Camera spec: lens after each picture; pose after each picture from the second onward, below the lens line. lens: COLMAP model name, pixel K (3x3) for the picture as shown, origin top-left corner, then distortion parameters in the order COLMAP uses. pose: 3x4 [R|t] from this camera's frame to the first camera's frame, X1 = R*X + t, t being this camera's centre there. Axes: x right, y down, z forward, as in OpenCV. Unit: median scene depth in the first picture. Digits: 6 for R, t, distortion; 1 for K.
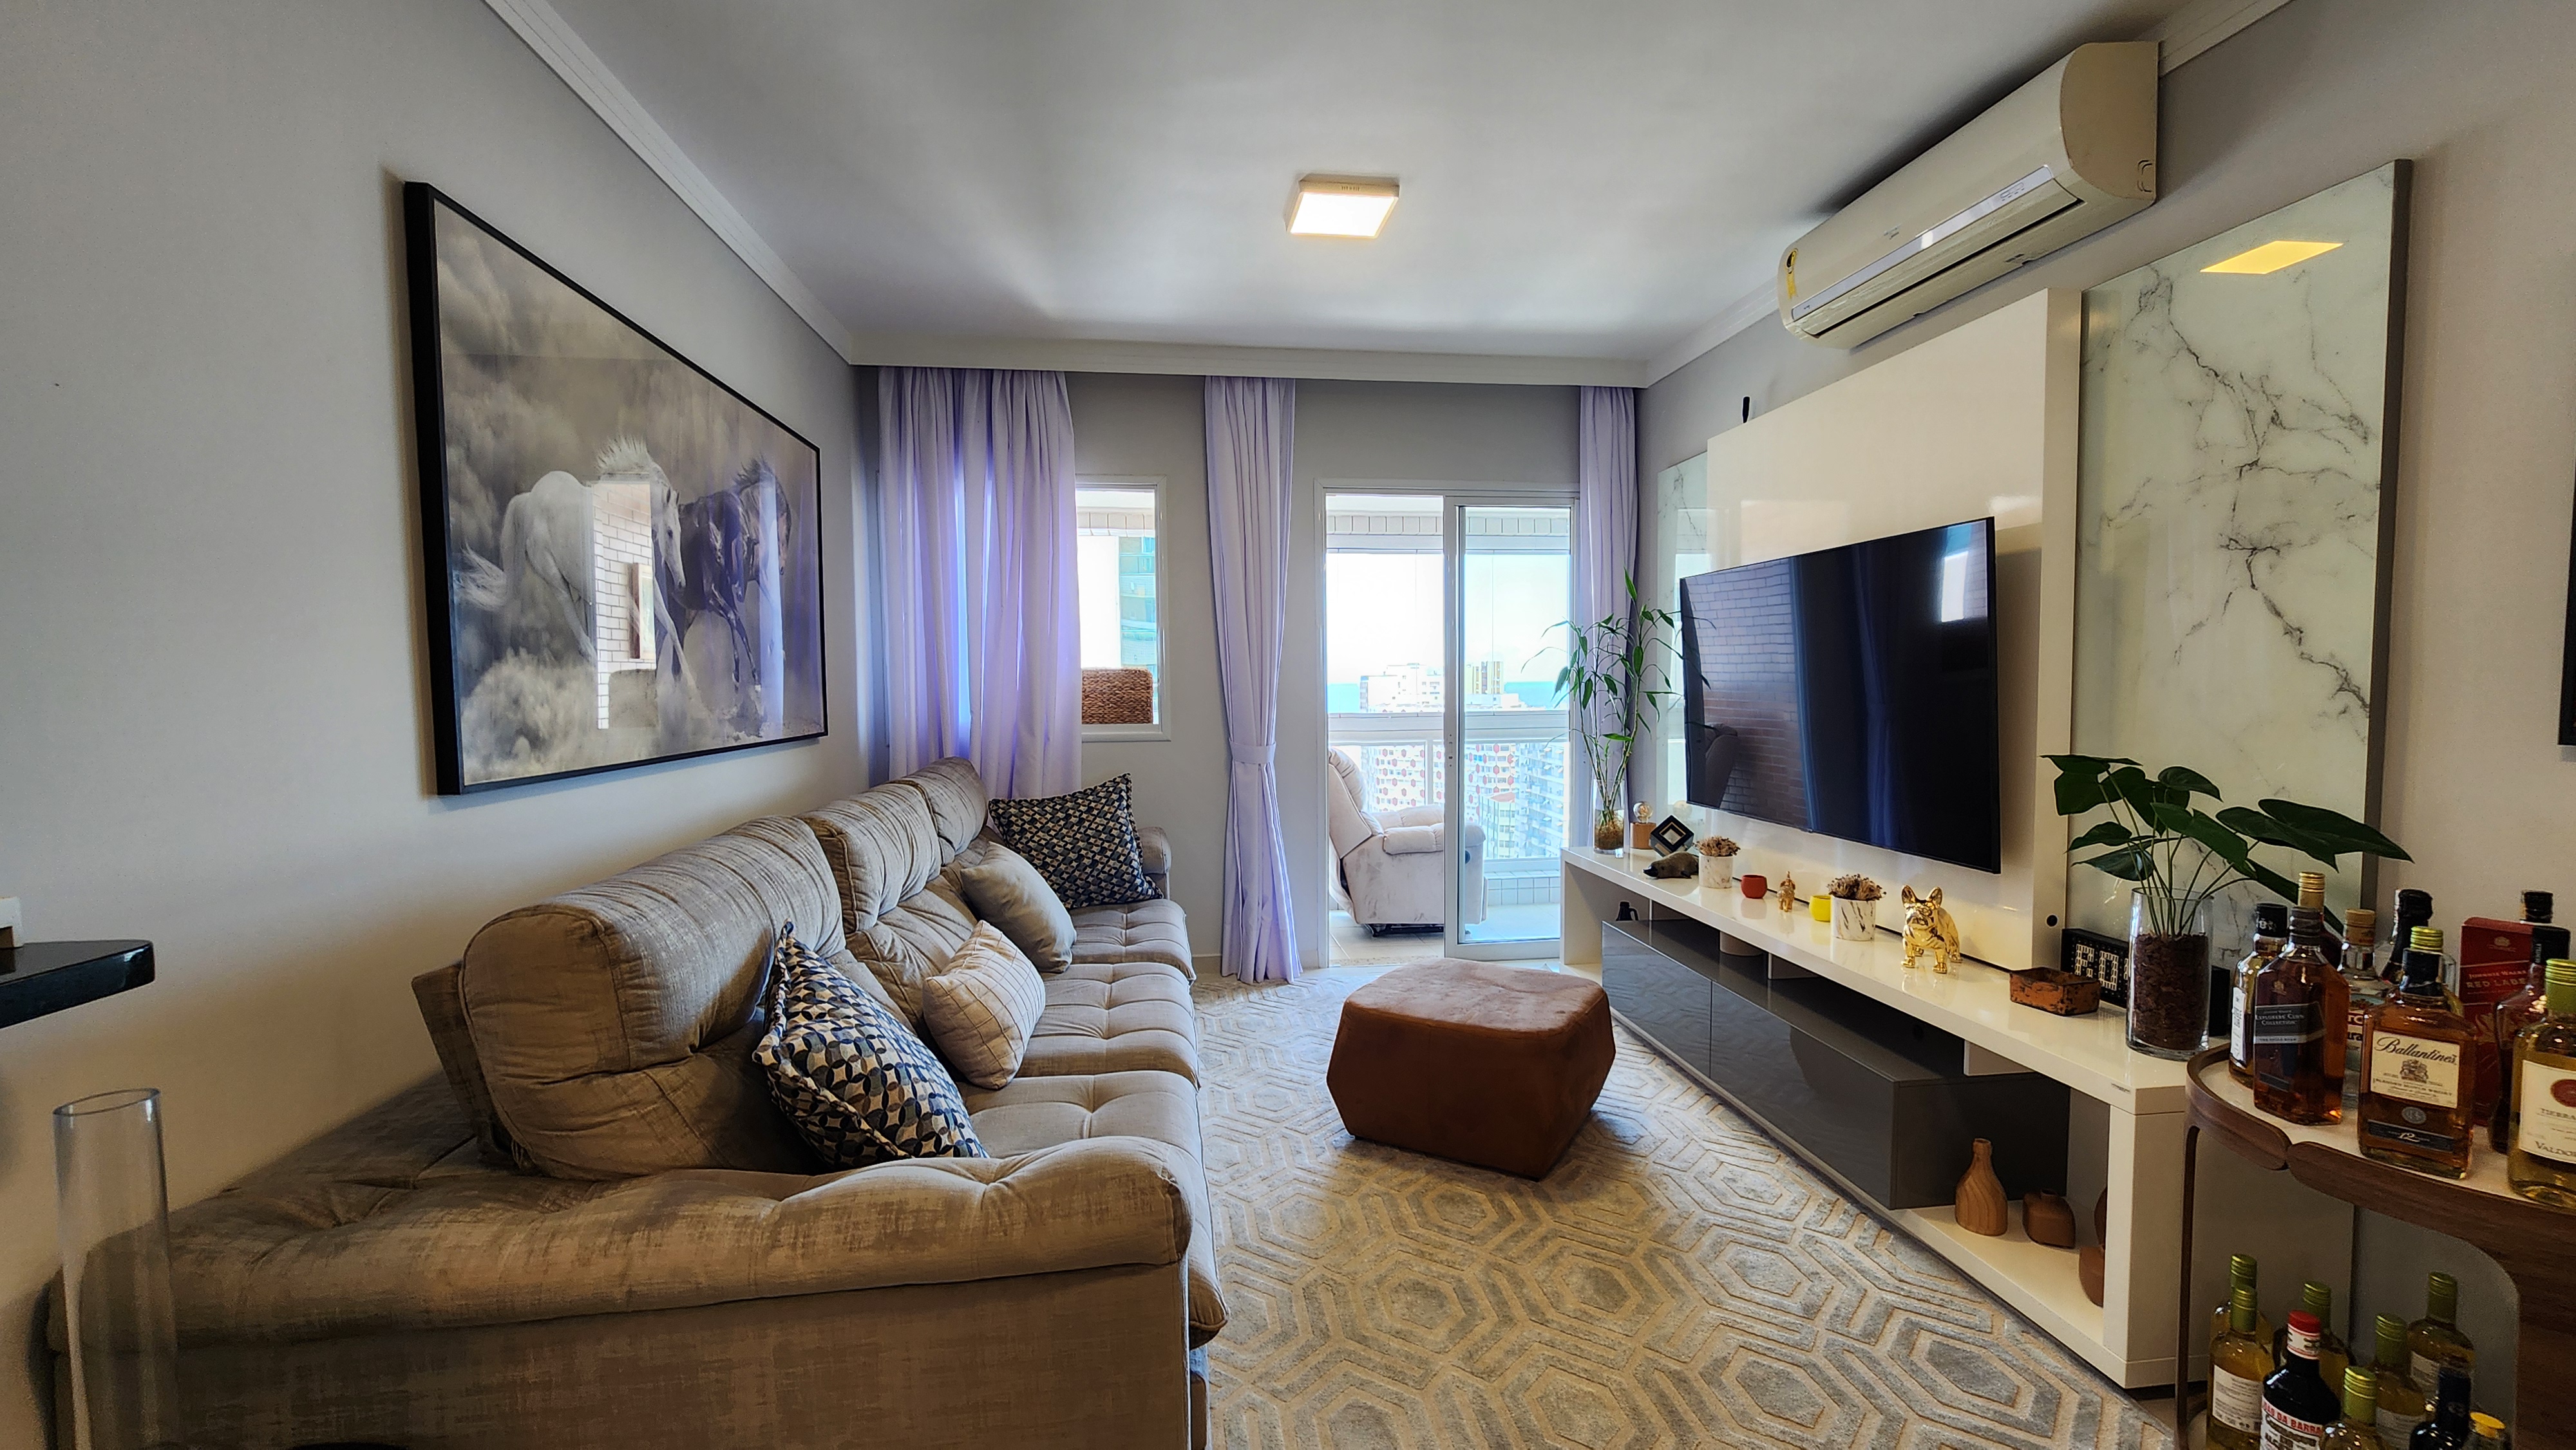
lens RADIAL K [[1060.7, 0, 1298.9], [0, 1060.7, 743.5], [0, 0, 1]] dist [-0.006590, 0.002674]
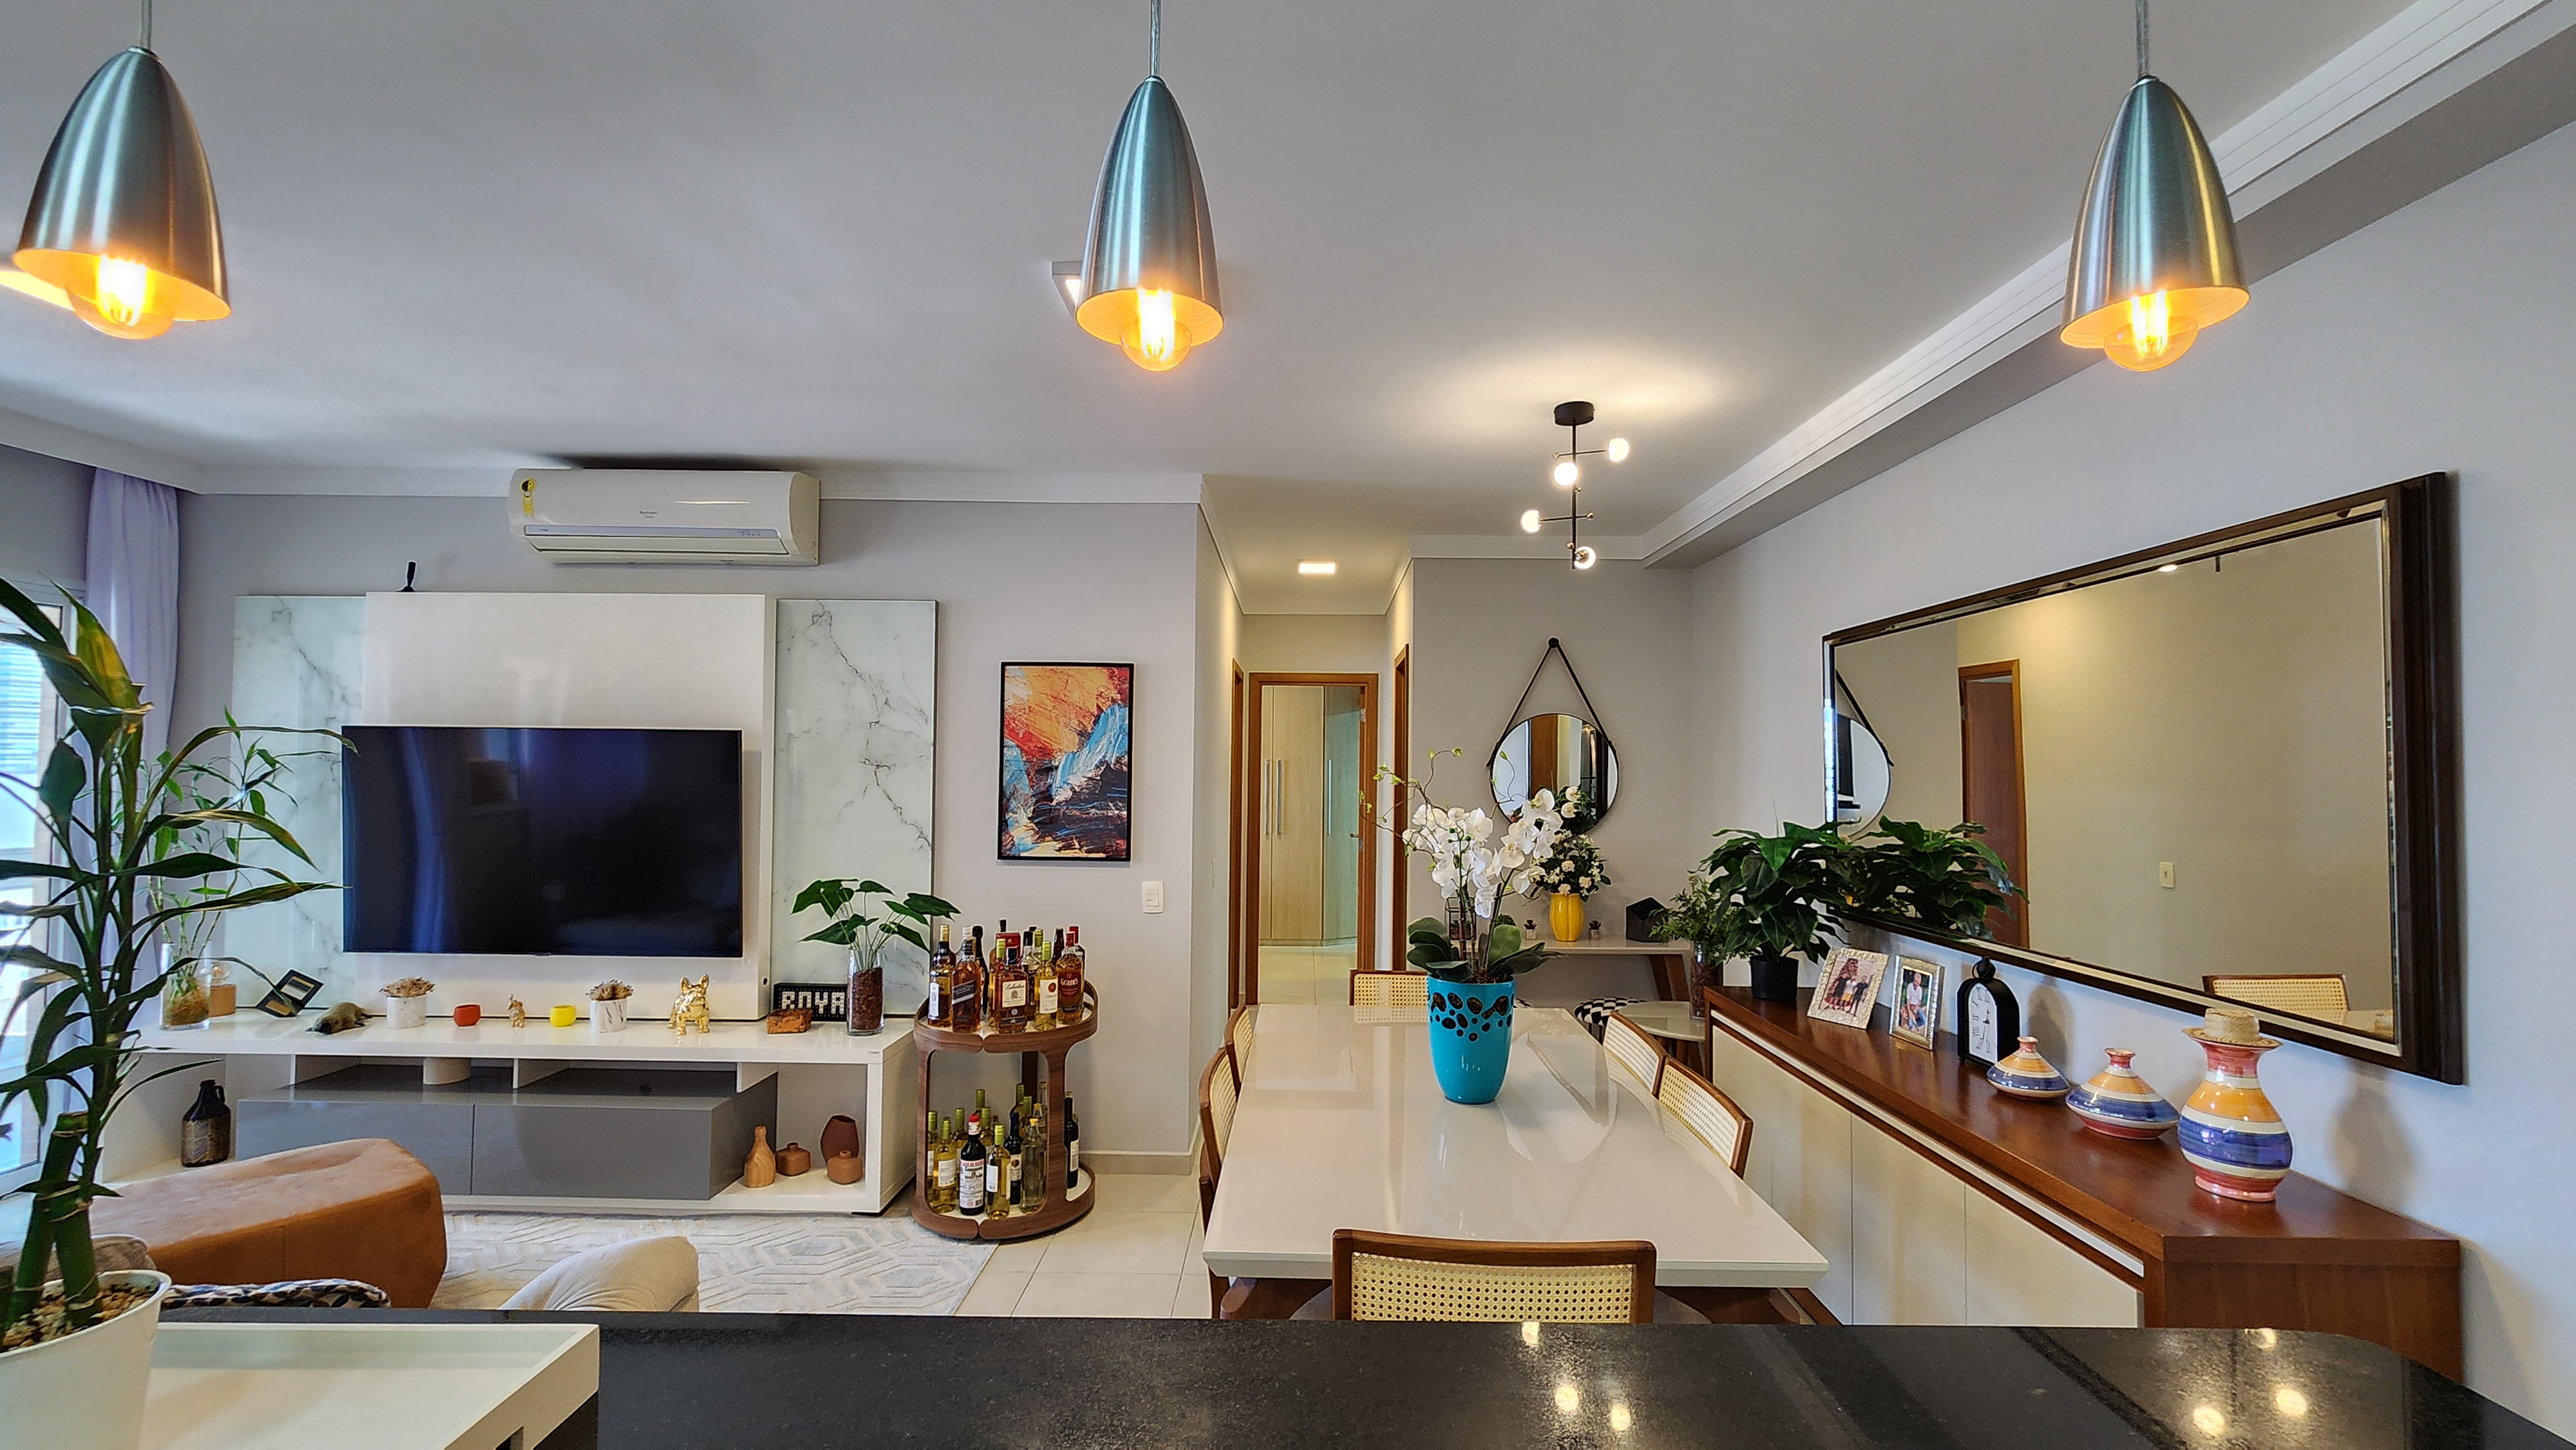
lens RADIAL K [[1060.7, 0, 1299.0], [0, 1060.7, 741.7], [0, 0, 1]] dist [-0.006590, 0.002674]
pose [[0.136954, 0.038634, 0.989824, -0.829246], [0.046829, 0.997869, -0.045427, -0.089582], [-0.989470, 0.052574, 0.134853, -0.038929]]
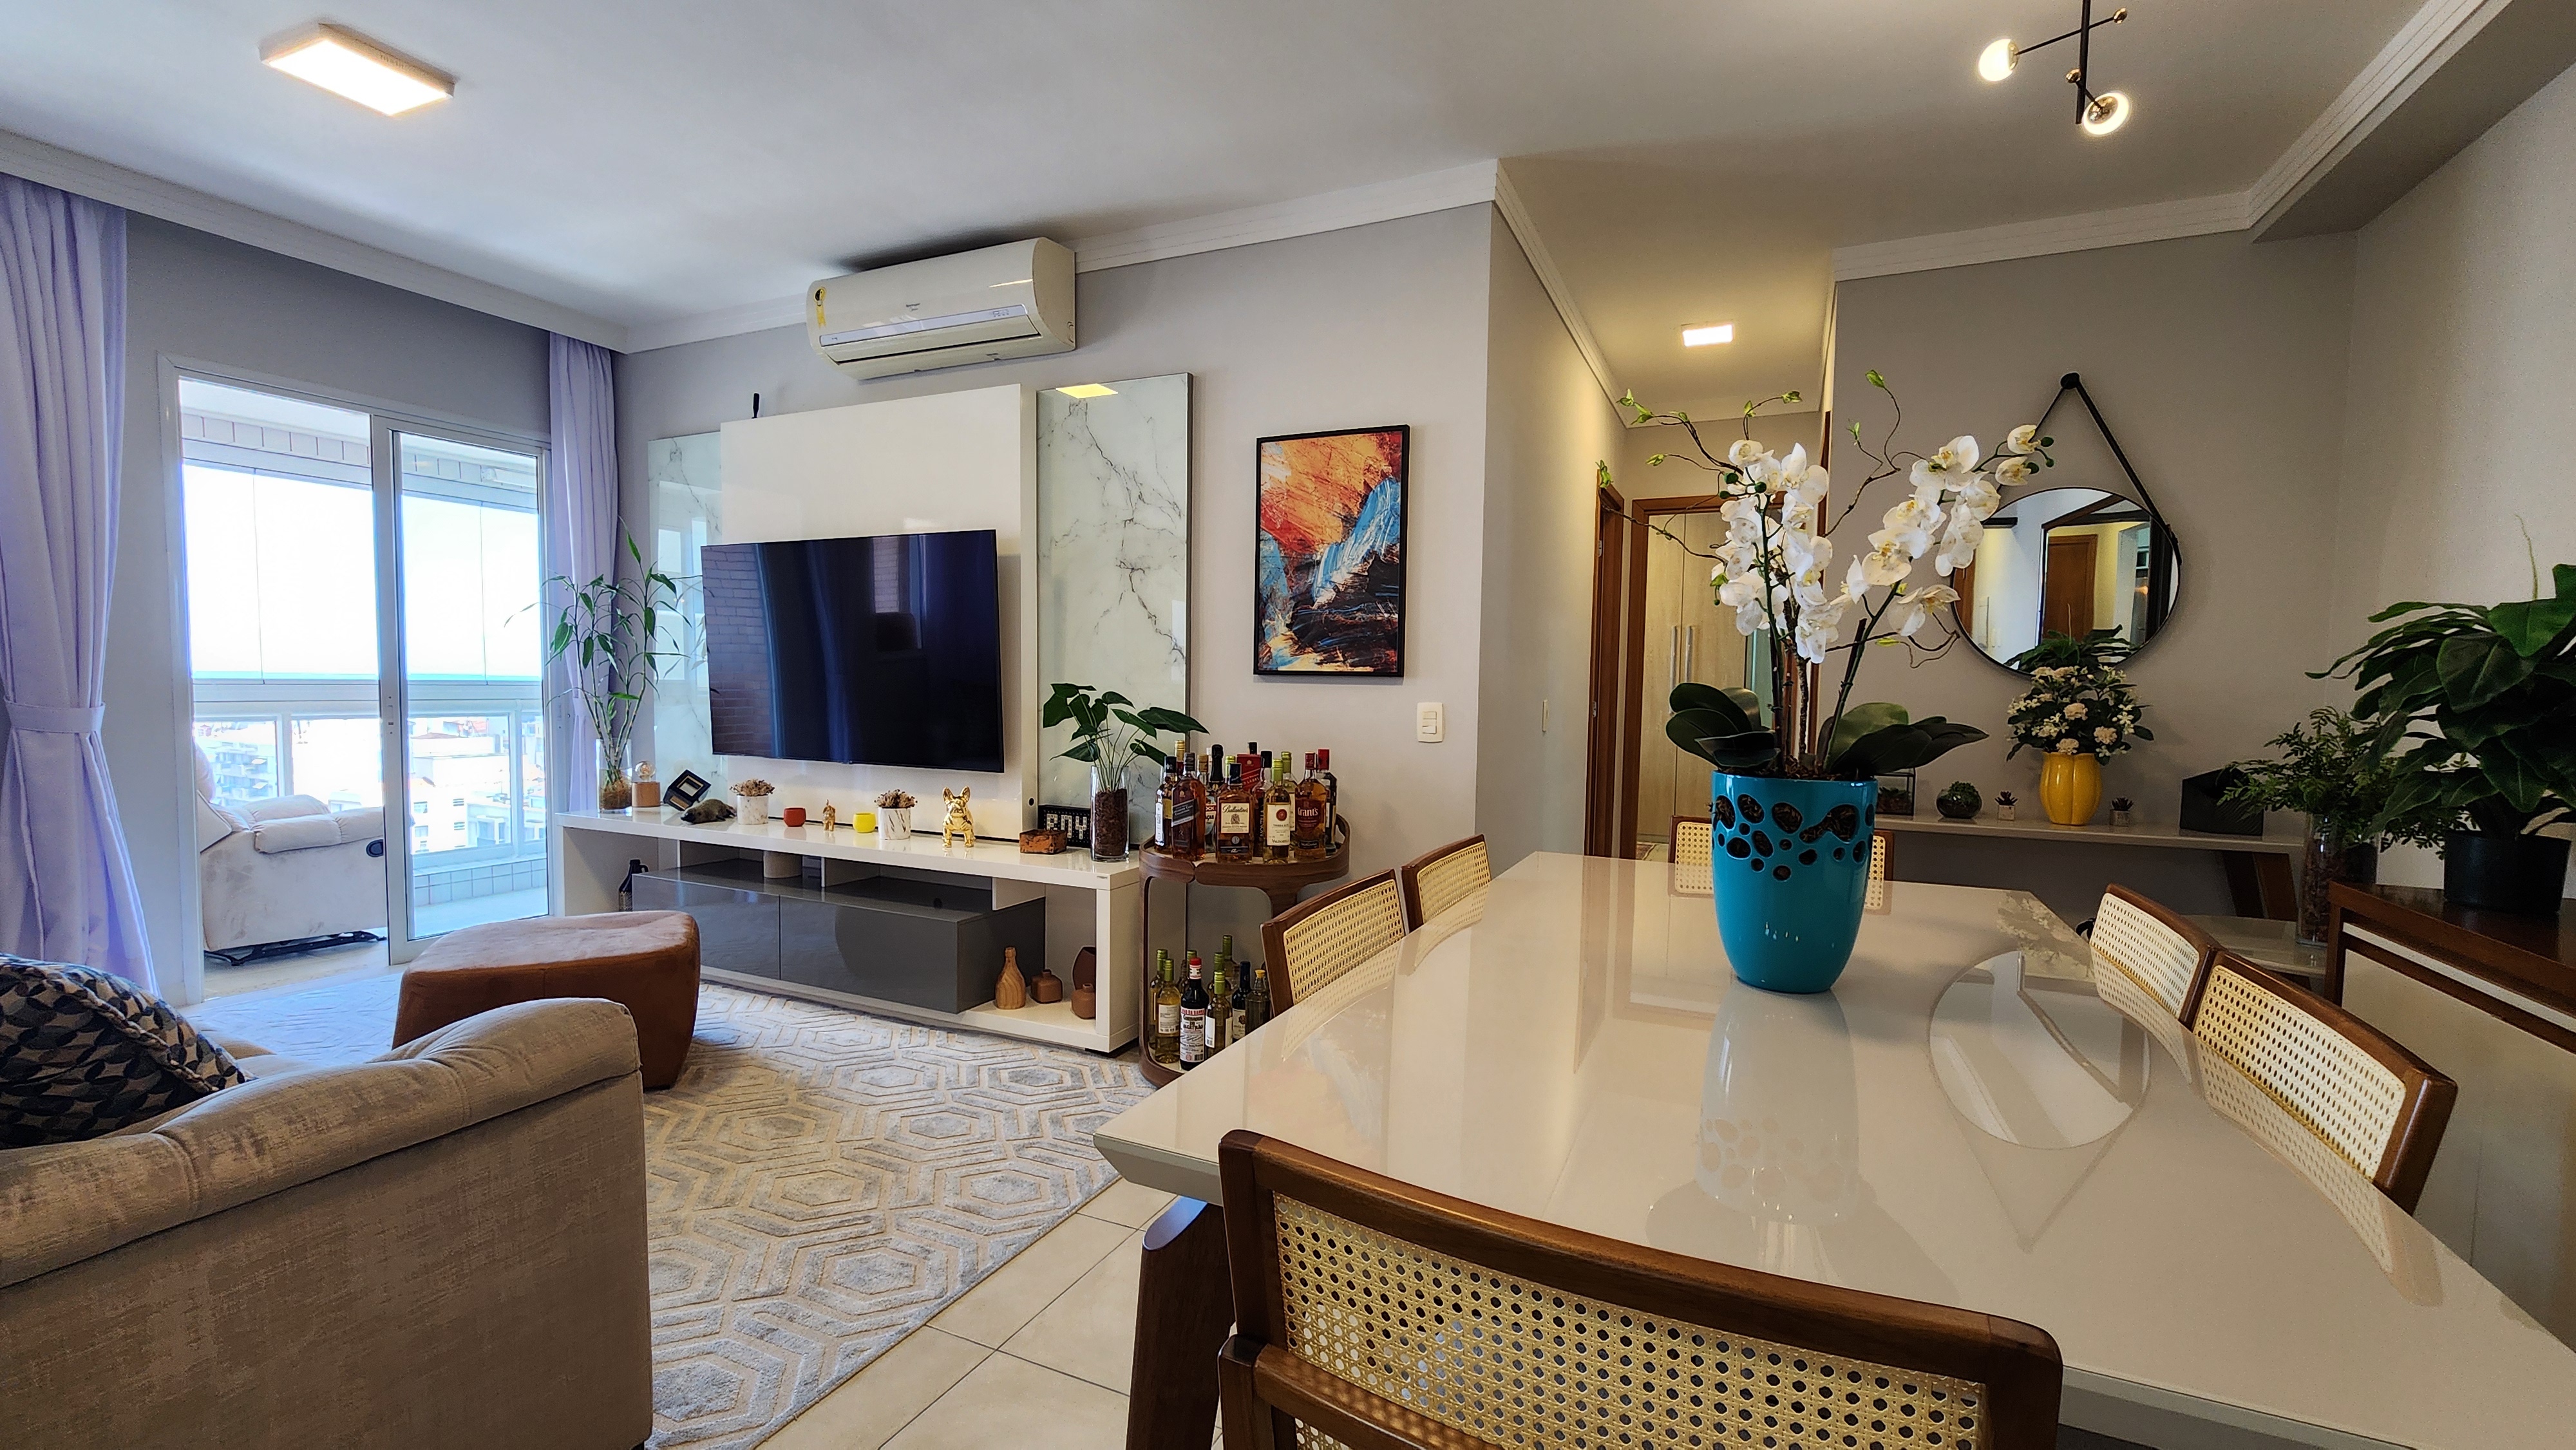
lens RADIAL K [[1060.7, 0, 1291.9], [0, 1060.7, 743.5], [0, 0, 1]] dist [-0.006590, 0.002674]
pose [[0.531535, -0.030680, 0.846480, -0.399312], [0.029444, 0.999409, 0.017734, 0.072117], [-0.846524, 0.015498, 0.532124, -0.136618]]
